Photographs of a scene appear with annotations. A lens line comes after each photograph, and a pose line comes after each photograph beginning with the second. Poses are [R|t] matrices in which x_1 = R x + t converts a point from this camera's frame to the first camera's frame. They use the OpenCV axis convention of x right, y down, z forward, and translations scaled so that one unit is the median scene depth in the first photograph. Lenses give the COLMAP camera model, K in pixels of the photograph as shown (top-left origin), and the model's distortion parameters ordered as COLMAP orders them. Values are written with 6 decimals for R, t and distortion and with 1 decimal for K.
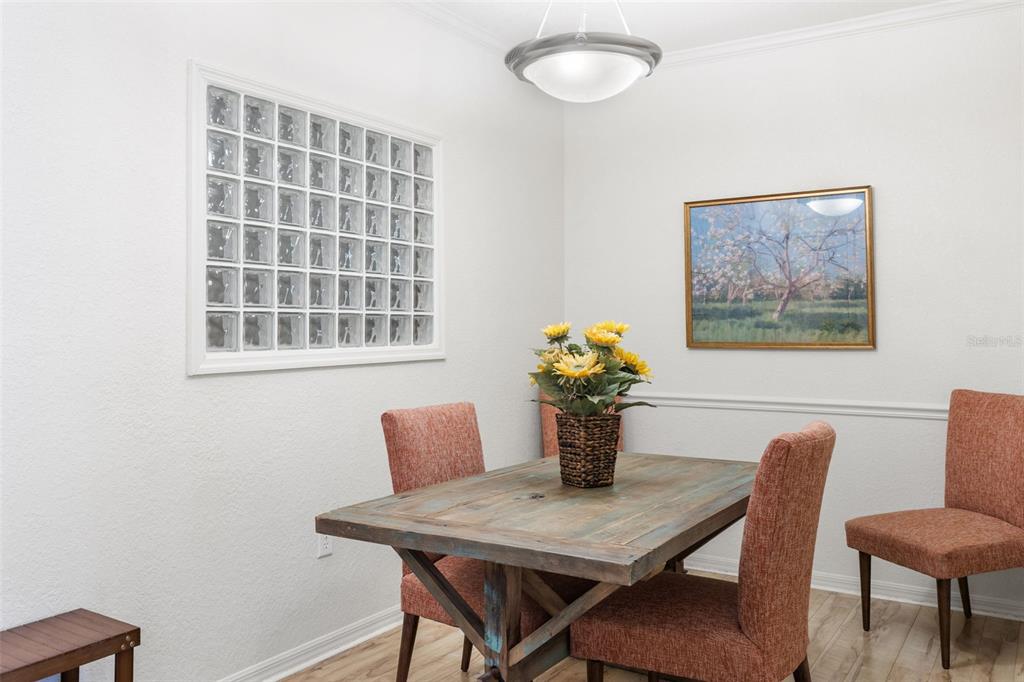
lens RADIAL K [[866.5, 0, 529.7], [0, 866.5, 294.2], [0, 0, 1]] dist [0.026977, -0.016017]
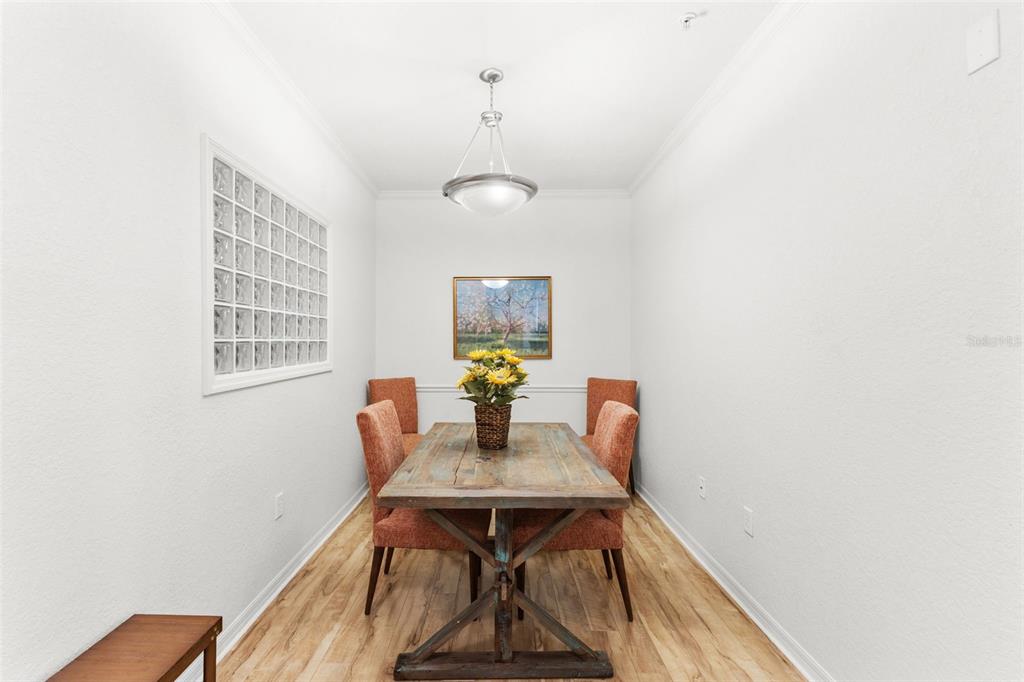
lens RADIAL K [[457.3, 0, 490.9], [0, 457.3, 335.5], [0, 0, 1]] dist [0.014909, -0.001712]
pose [[0.852584, 0.009749, 0.522499, -0.320128], [-0.024920, 0.999447, 0.022014, -0.011612], [-0.521995, -0.031790, 0.852356, 0.203214]]
